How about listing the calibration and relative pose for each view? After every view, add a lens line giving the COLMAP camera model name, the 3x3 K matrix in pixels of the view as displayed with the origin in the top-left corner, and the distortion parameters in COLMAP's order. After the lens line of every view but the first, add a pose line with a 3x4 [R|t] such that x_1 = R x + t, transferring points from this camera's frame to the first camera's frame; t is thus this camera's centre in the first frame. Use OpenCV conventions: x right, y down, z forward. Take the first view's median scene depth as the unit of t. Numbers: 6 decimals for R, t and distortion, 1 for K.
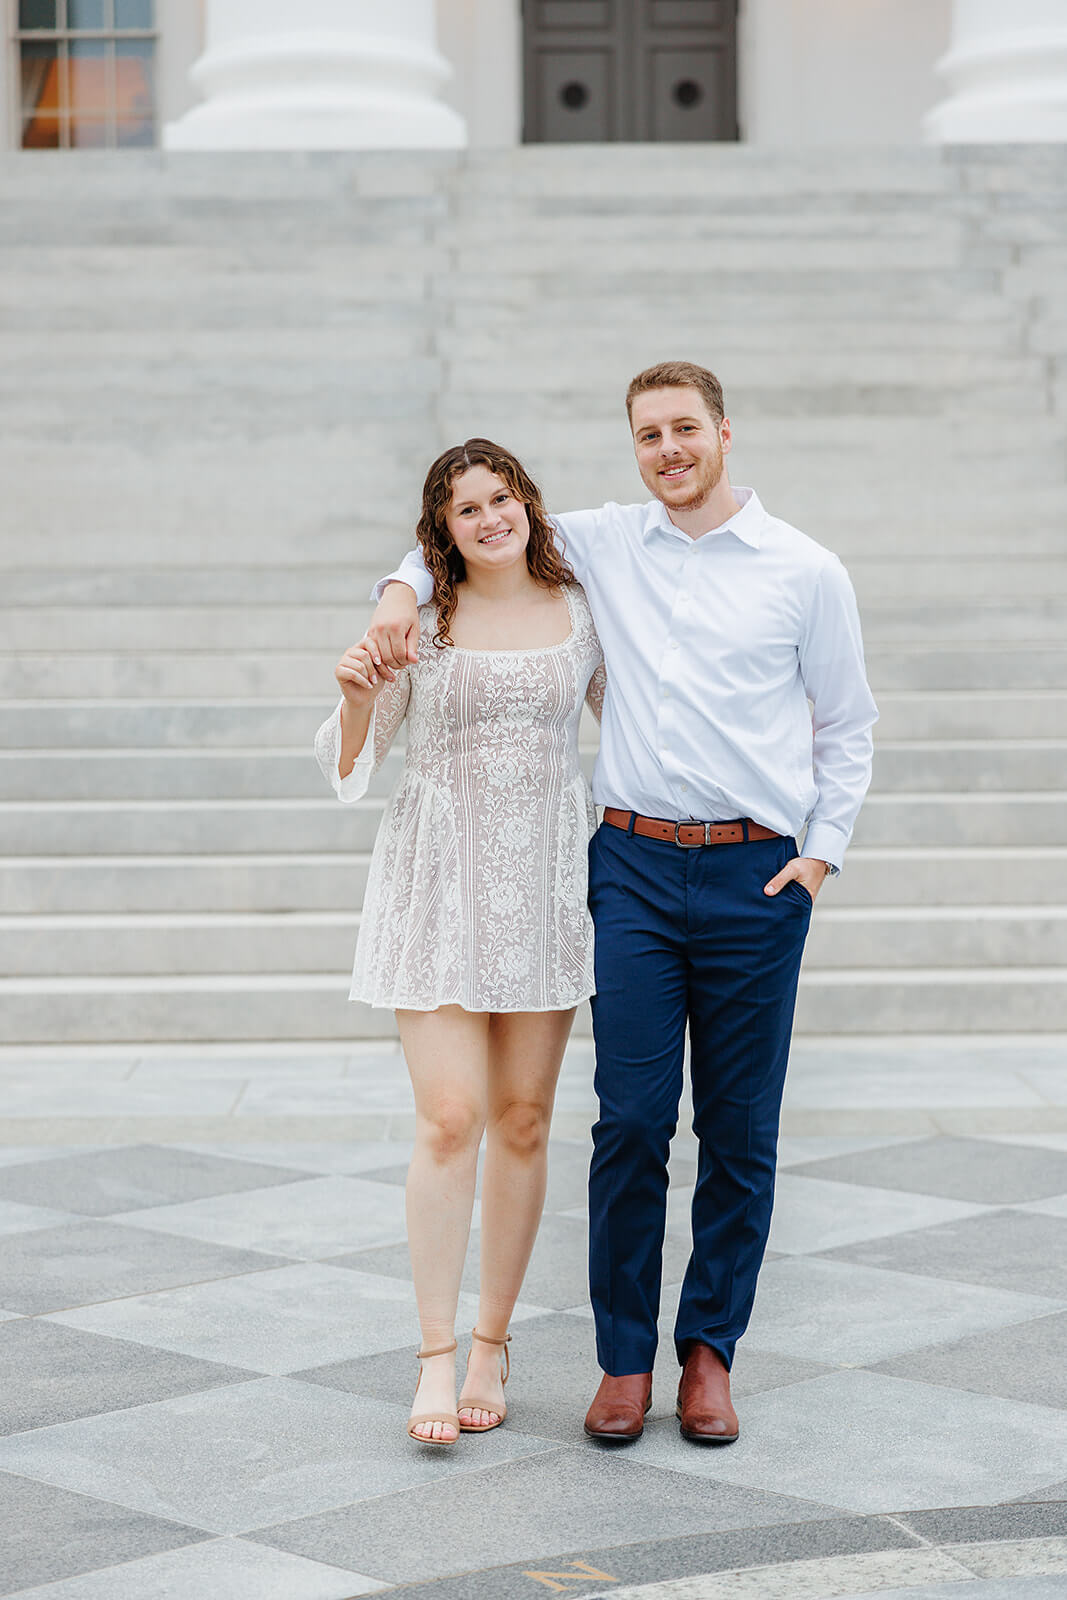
lens RADIAL K [[3443.0, 0, 533.5], [0, 3443.0, 800.0], [0, 0, 1]] dist [0.052480, -0.336221]
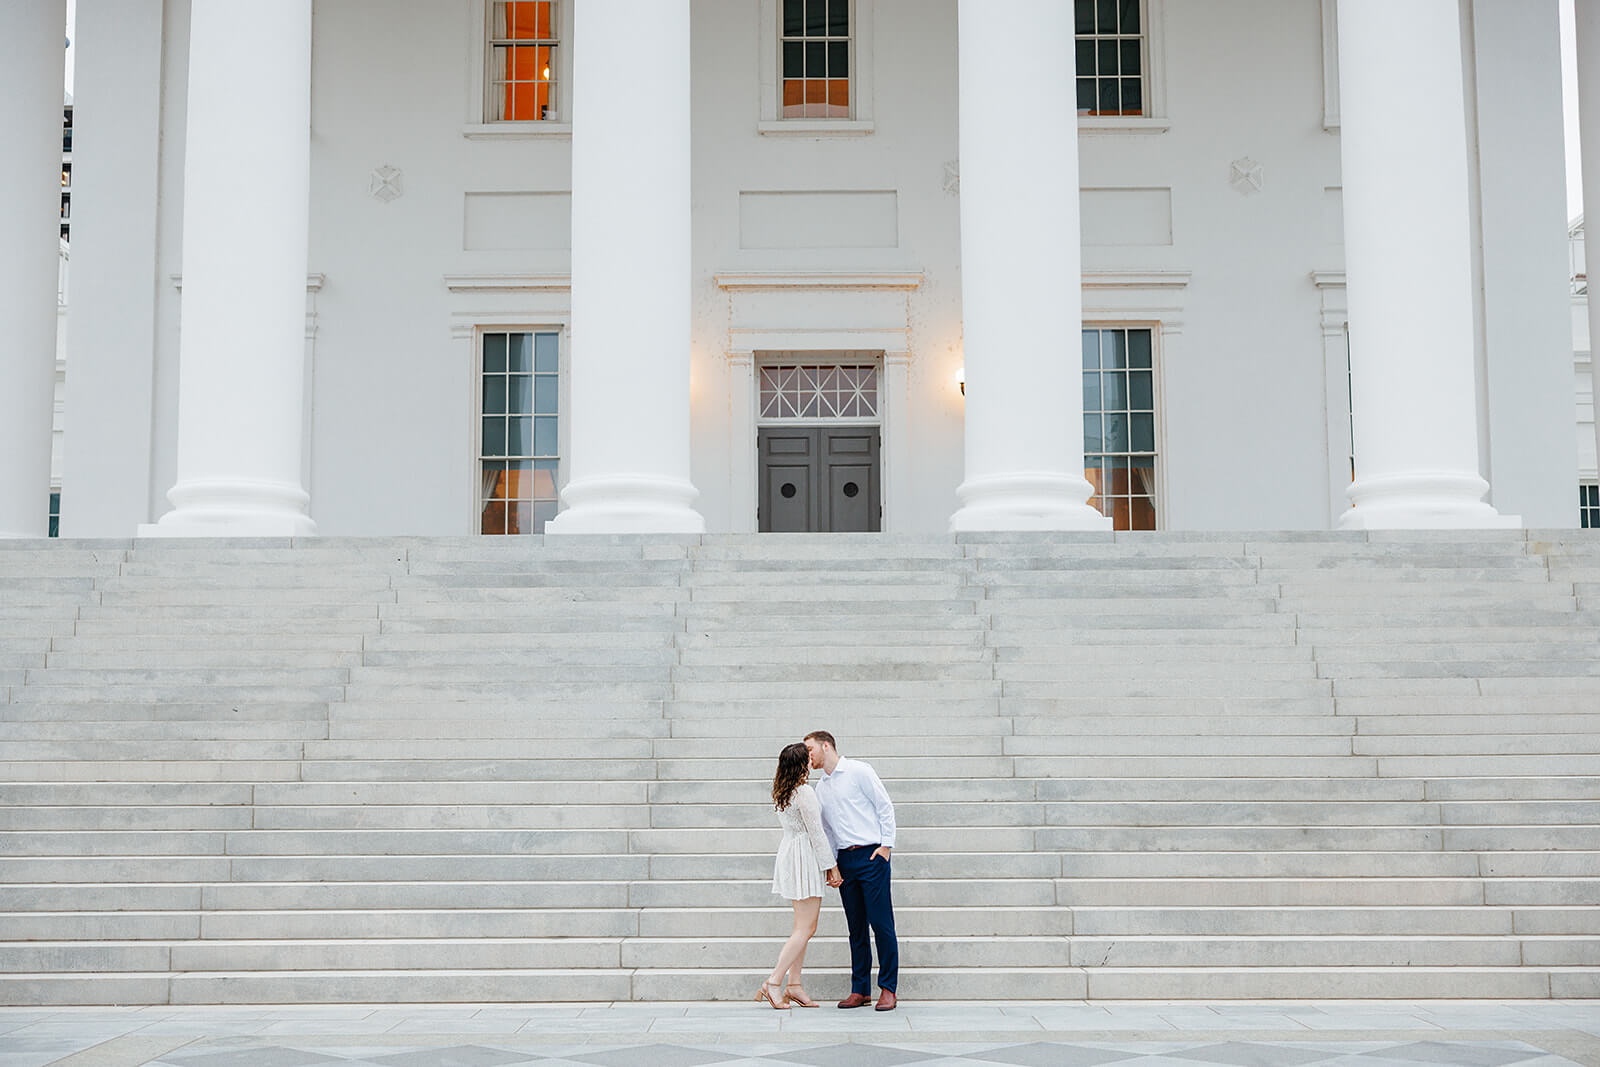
lens RADIAL K [[2045.0, 0, 798.5], [0, 2045.0, 577.5], [0, 0, 1]] dist [0.002145, 0.006038]
pose [[0.999991, 0.003726, -0.002086, 0.039645], [-0.003993, 0.989059, -0.147466, 0.000391], [0.001513, 0.147473, 0.989065, -0.121916]]
